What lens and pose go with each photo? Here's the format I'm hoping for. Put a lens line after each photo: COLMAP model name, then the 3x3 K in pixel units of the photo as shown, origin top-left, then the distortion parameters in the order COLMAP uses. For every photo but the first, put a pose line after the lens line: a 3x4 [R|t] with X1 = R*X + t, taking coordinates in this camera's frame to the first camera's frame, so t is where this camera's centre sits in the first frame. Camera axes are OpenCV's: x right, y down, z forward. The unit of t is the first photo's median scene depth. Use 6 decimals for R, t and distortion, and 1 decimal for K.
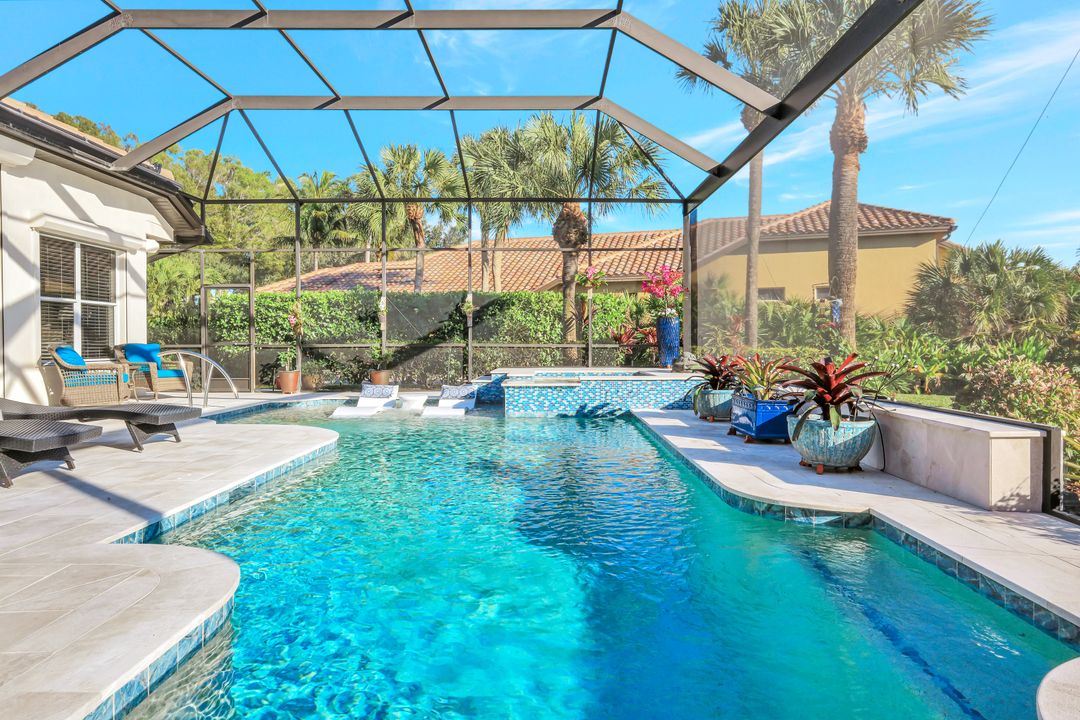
lens RADIAL K [[641.9, 0, 543.5], [0, 641.9, 374.2], [0, 0, 1]] dist [-0.017789, -0.000262]
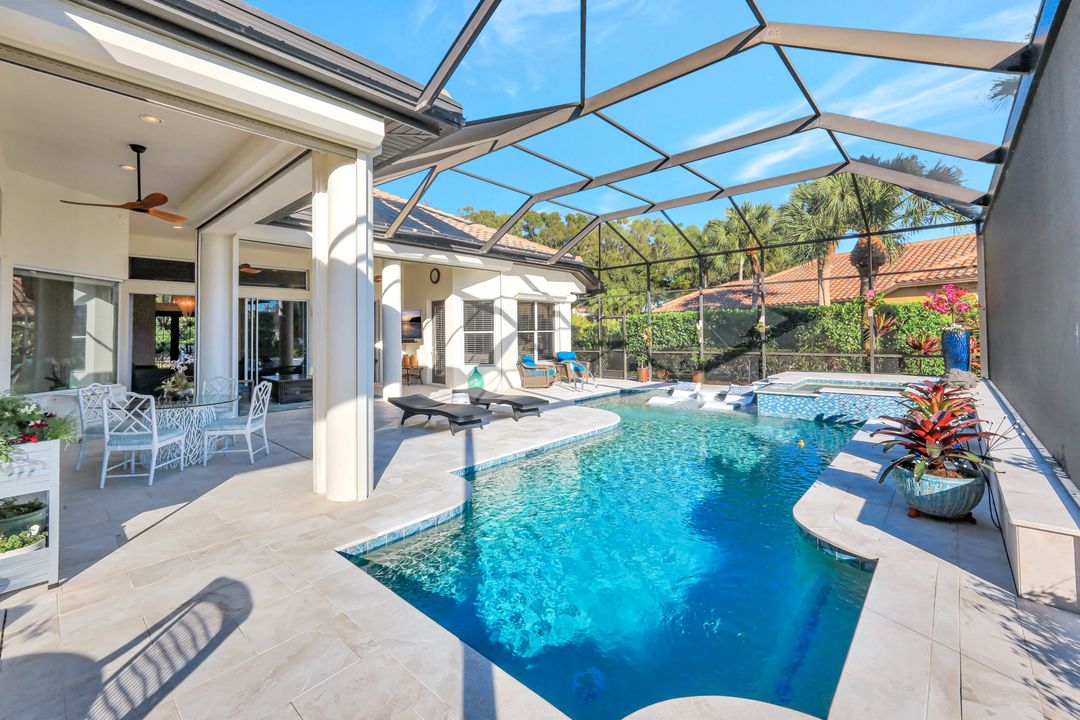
lens RADIAL K [[438.9, 0, 540.4], [0, 438.9, 337.3], [0, 0, 1]] dist [0.000853, 0.000033]
pose [[0.752115, -0.015878, -0.658841, 0.159758], [-0.012602, 0.999180, -0.038467, -0.043005], [0.658911, 0.037234, 0.751298, -0.006902]]
